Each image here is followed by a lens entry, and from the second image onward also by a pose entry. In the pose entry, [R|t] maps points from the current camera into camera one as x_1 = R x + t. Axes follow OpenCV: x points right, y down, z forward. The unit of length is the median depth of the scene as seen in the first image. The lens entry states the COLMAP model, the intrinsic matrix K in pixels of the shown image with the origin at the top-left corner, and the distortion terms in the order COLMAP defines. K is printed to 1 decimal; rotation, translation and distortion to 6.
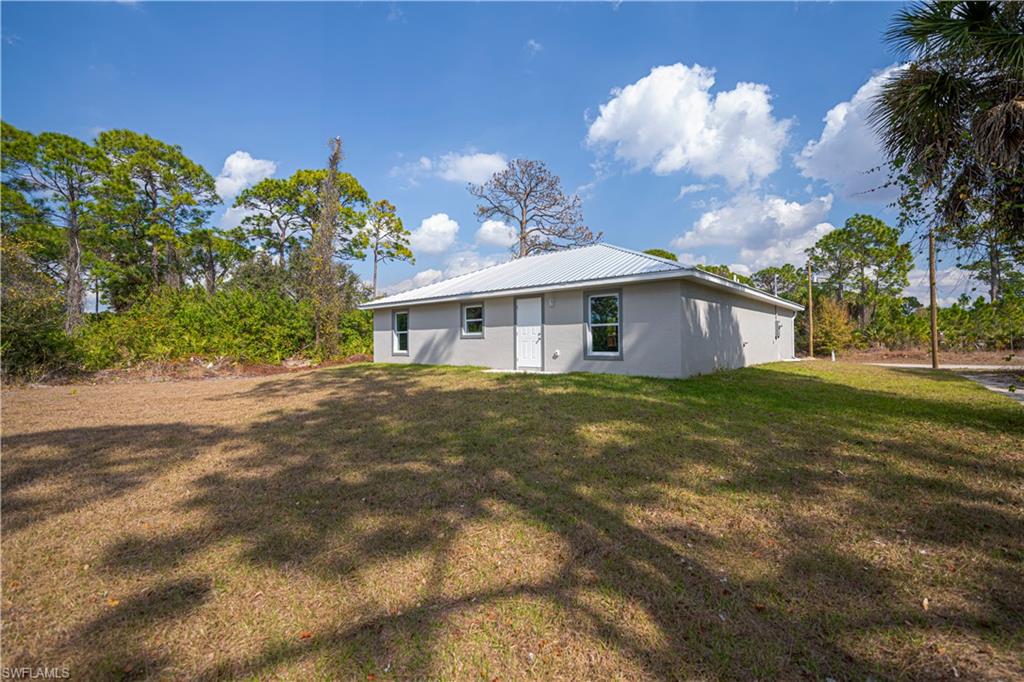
lens RADIAL K [[446.4, 0, 512.0], [0, 446.4, 341.0], [0, 0, 1]] dist [0.012220, -0.011418]
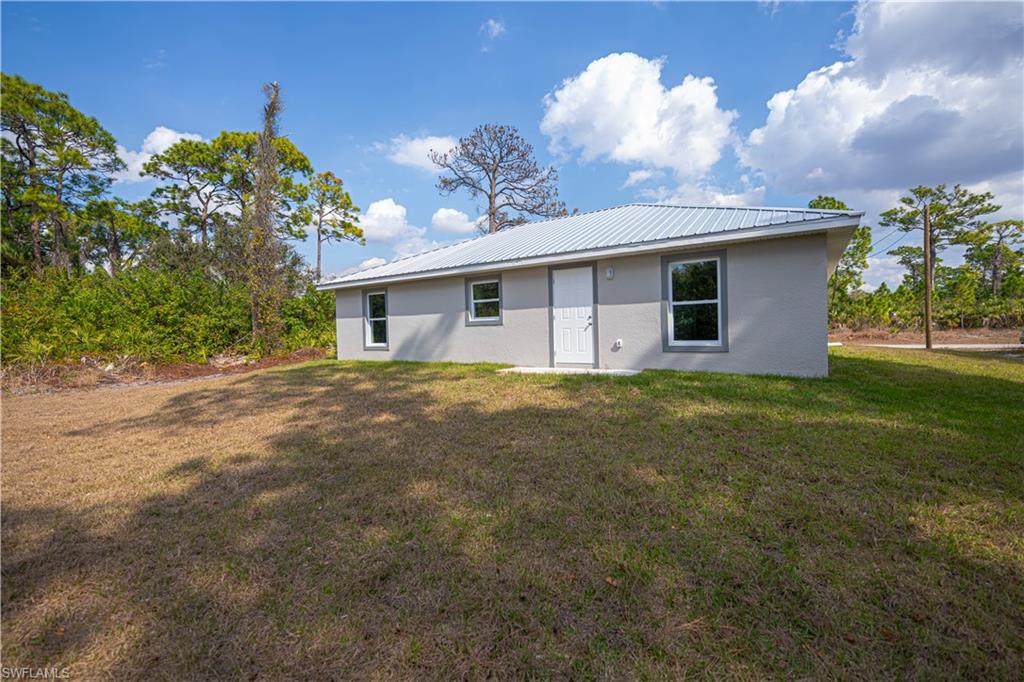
lens RADIAL K [[446.4, 0, 512.0], [0, 446.4, 341.0], [0, 0, 1]] dist [0.012220, -0.011418]
pose [[0.992675, -0.021046, 0.118967, -0.058208], [0.017777, 0.999436, 0.028474, -0.000206], [-0.119499, -0.026150, 0.992490, 0.116085]]
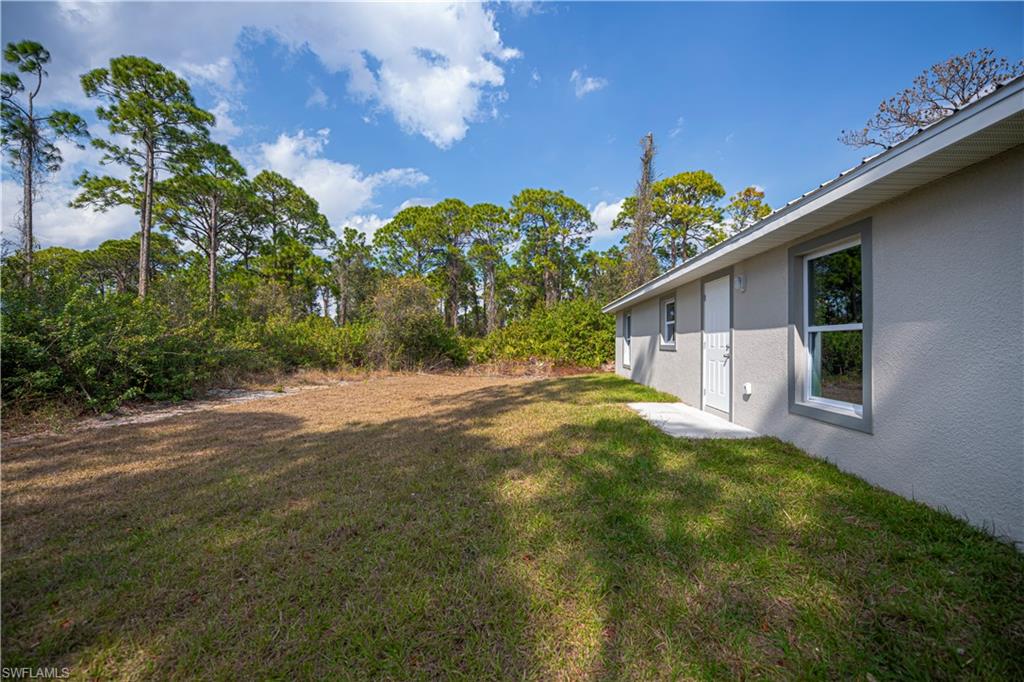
lens RADIAL K [[411.5, 0, 512.0], [0, 411.5, 341.0], [0, 0, 1]] dist [-0.015277, -0.000770]
pose [[0.617070, 0.007978, -0.786868, 0.107706], [-0.011095, 0.999937, 0.001438, -0.008043], [0.786830, 0.007843, 0.617120, 0.201907]]
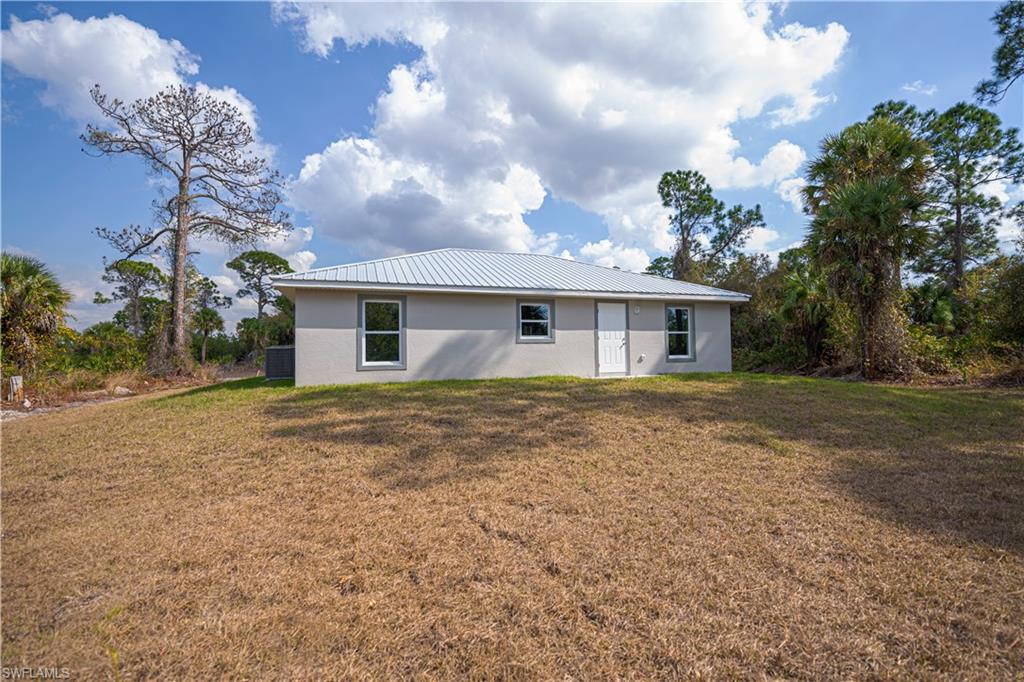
lens RADIAL K [[446.4, 0, 512.0], [0, 446.4, 341.0], [0, 0, 1]] dist [0.012220, -0.011418]
pose [[0.485192, 0.024213, 0.874072, -0.371517], [0.008971, 0.999426, -0.032666, 0.007684], [-0.874362, 0.023691, 0.484696, 0.283008]]
